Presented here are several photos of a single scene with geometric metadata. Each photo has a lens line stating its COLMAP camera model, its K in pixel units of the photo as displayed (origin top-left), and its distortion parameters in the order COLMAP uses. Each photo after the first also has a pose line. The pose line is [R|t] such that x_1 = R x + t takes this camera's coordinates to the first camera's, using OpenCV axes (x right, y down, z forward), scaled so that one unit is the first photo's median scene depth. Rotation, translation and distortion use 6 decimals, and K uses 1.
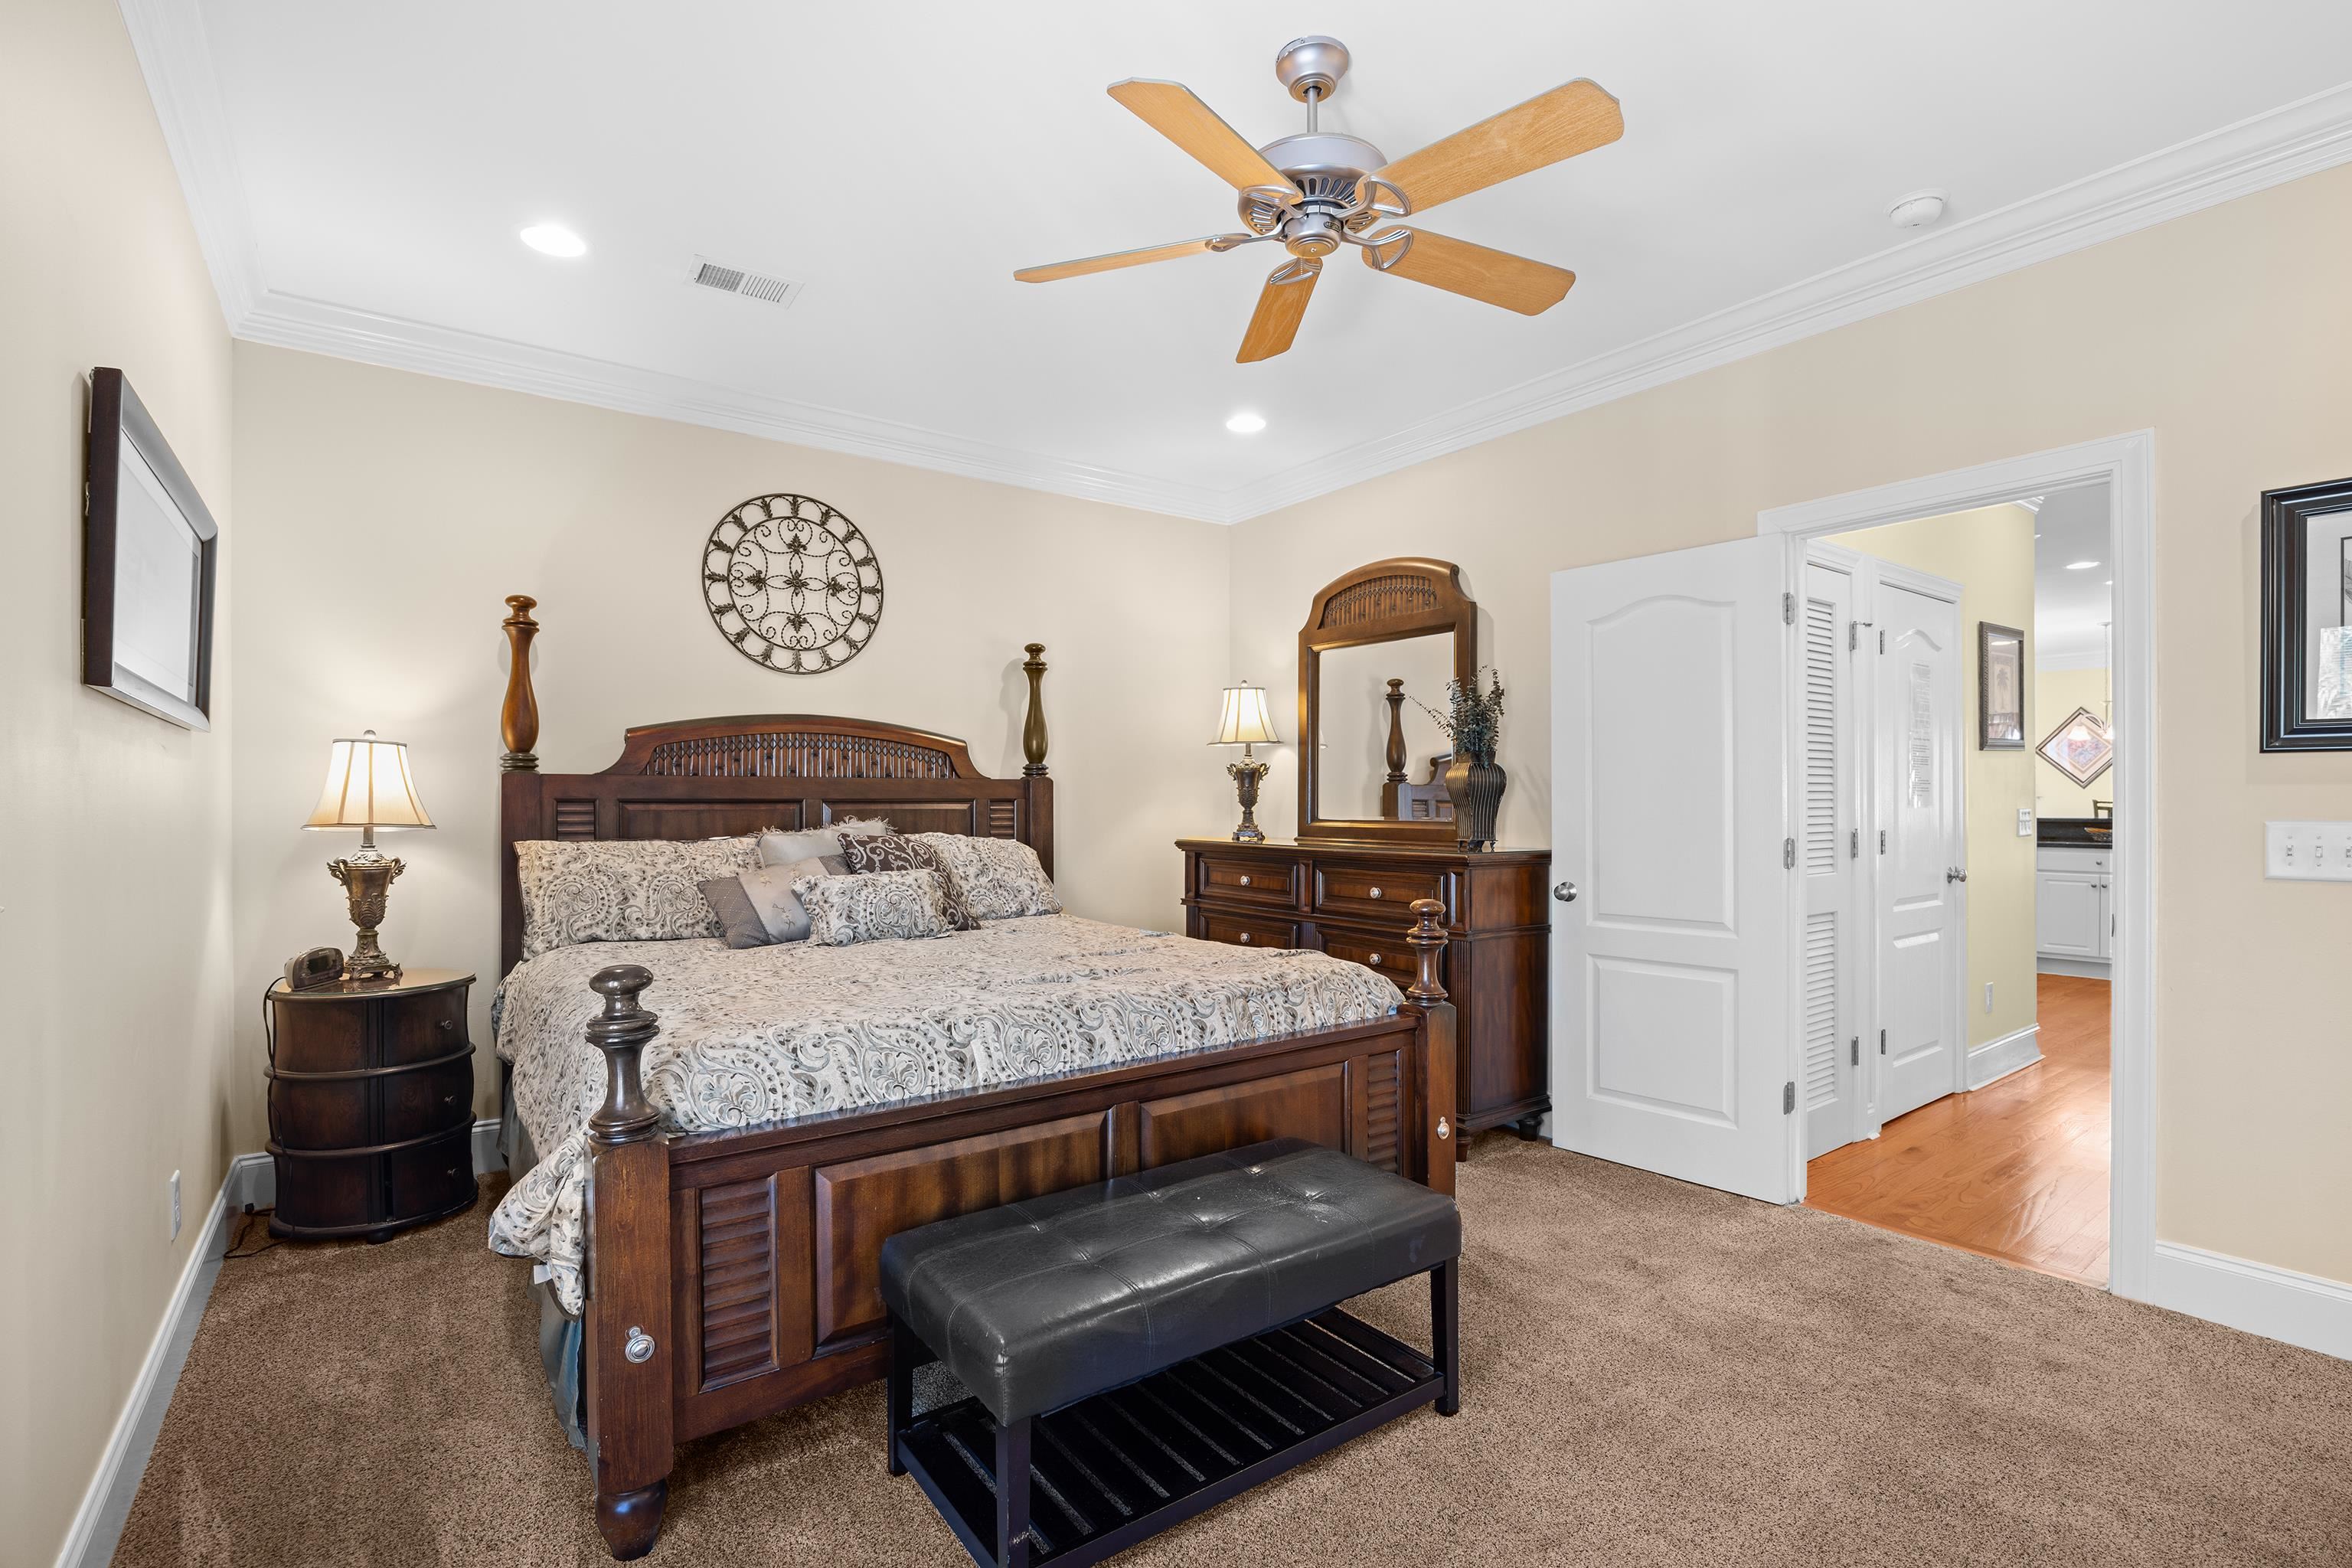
lens RADIAL K [[1078.5, 0, 1170.1], [0, 1078.5, 805.8], [0, 0, 1]] dist [-0.020356, -0.000423]
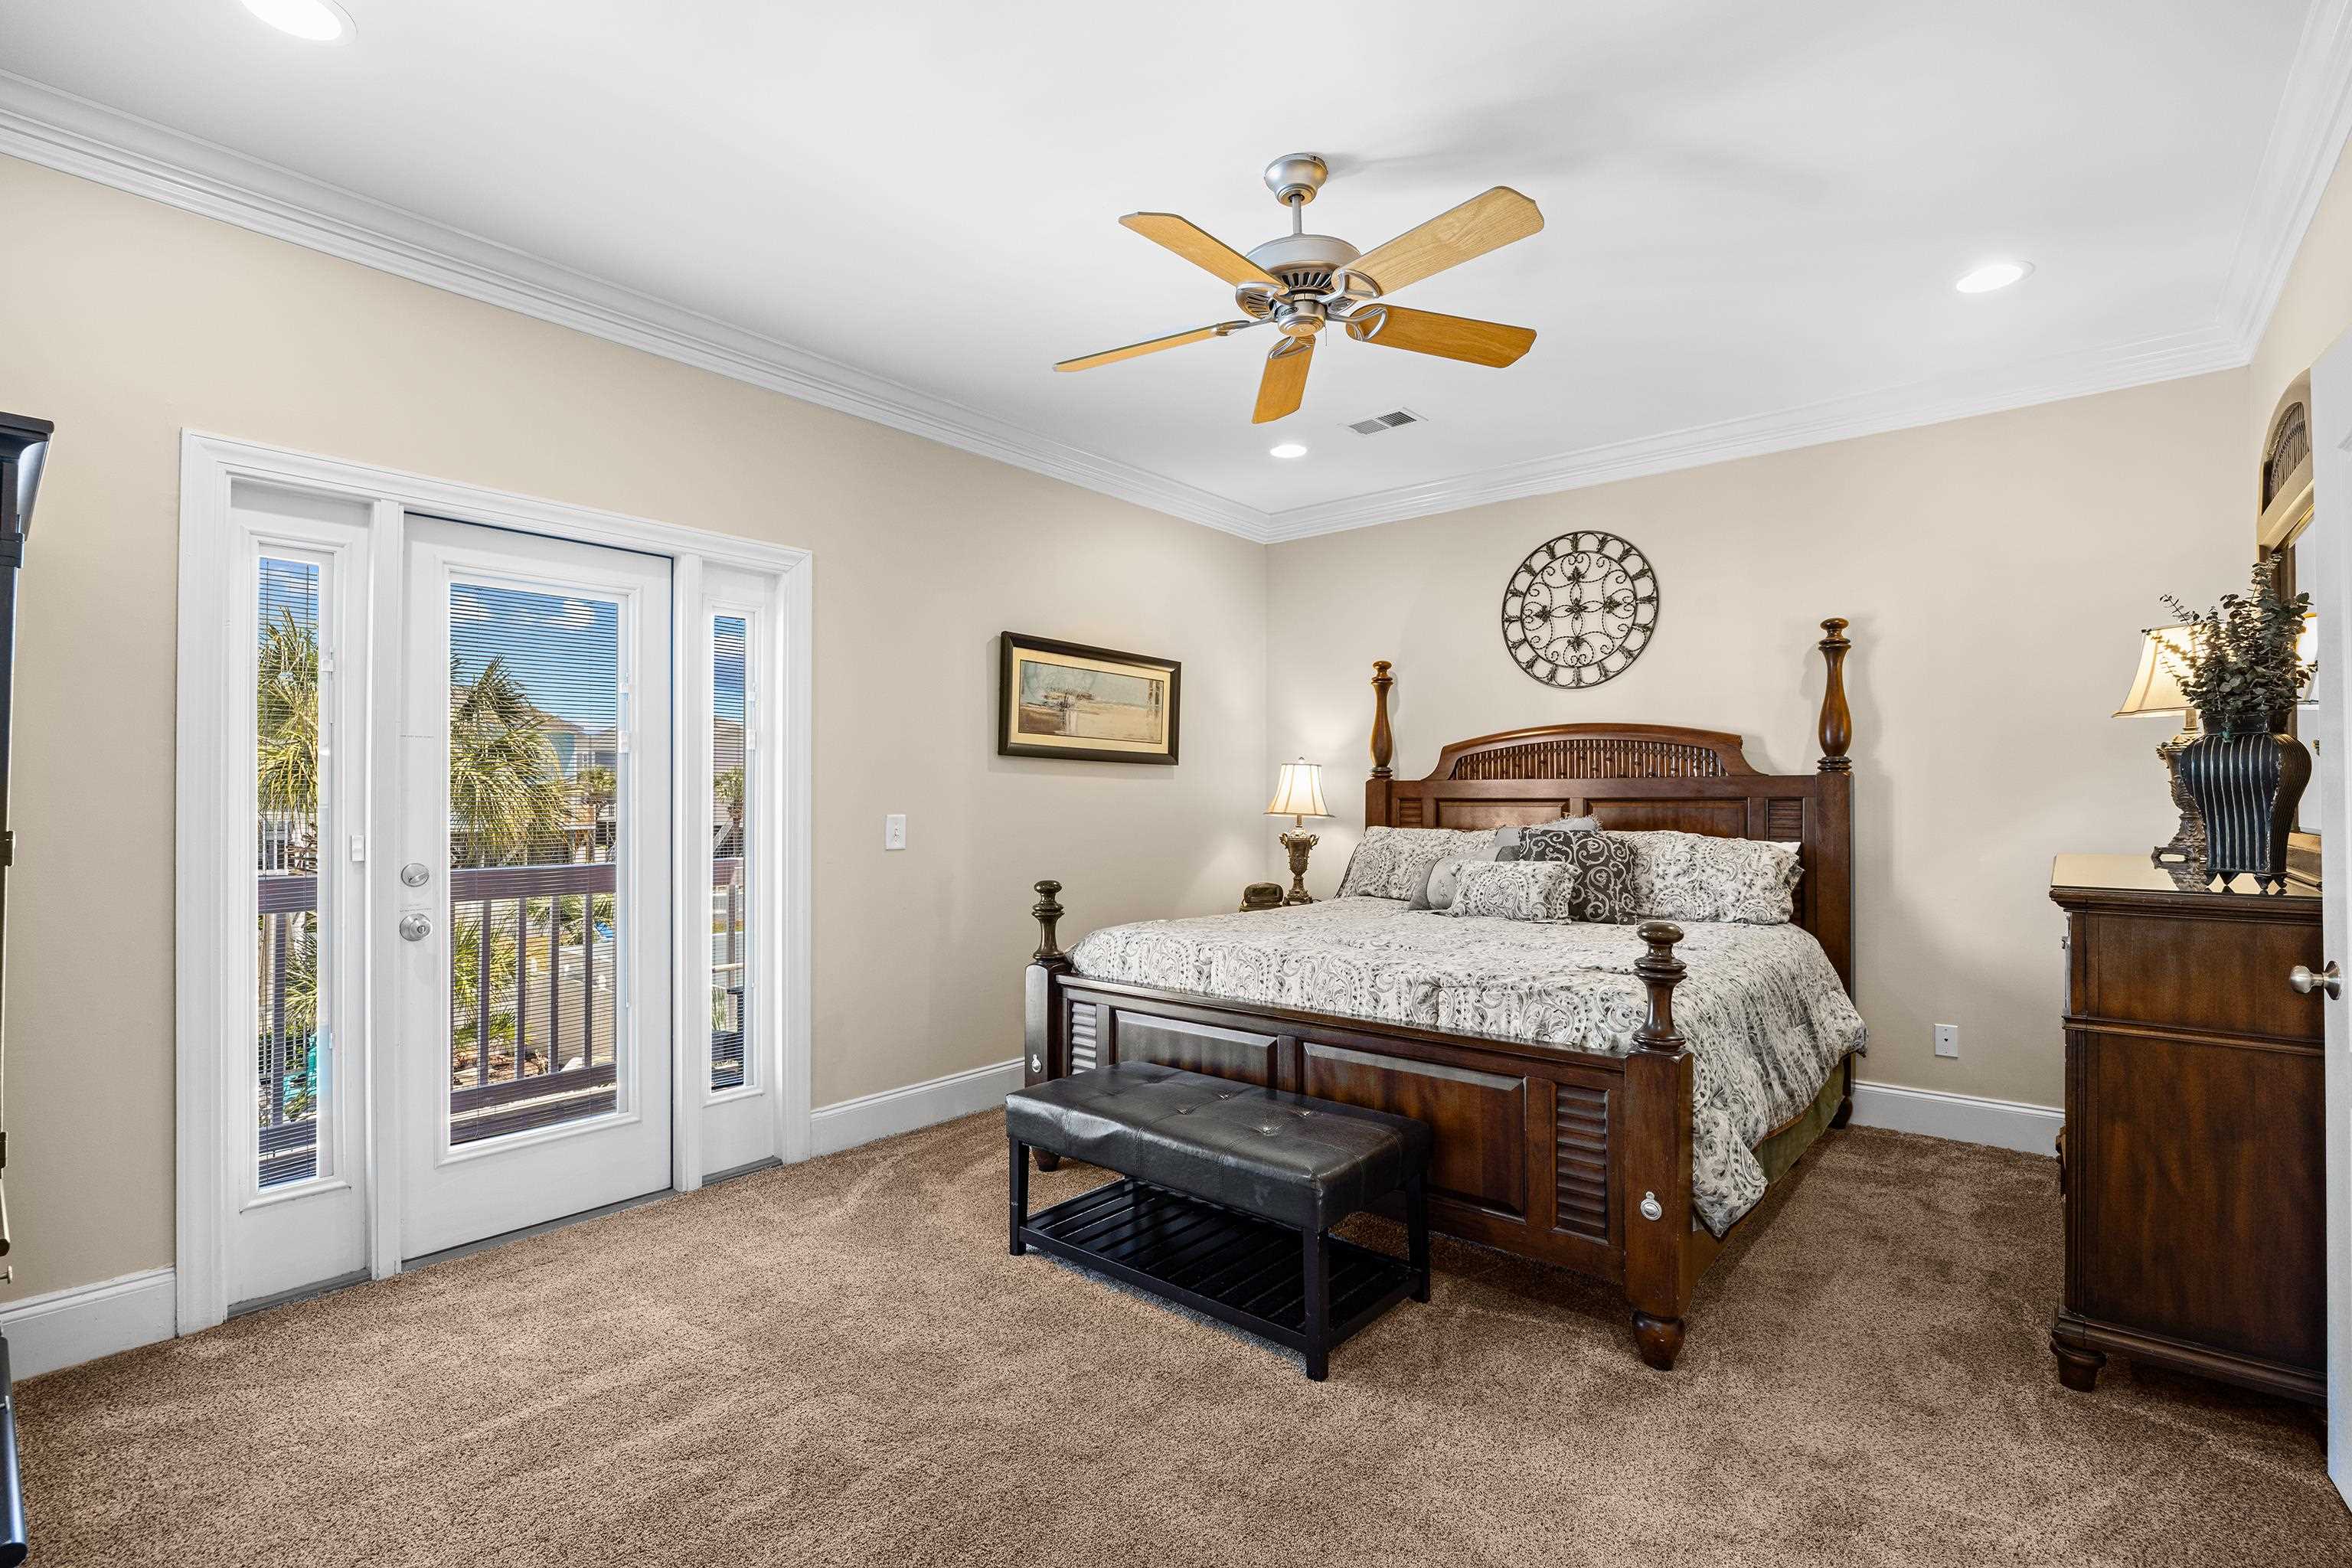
lens RADIAL K [[1060.6, 0, 1176.0], [0, 1060.6, 784.0], [0, 0, 1]] dist [-0.004313, -0.000421]
pose [[0.250291, -0.012587, -0.968089, 0.645041], [-0.002804, 0.999902, -0.013725, -0.004125], [0.968167, 0.006150, 0.250231, 0.309341]]
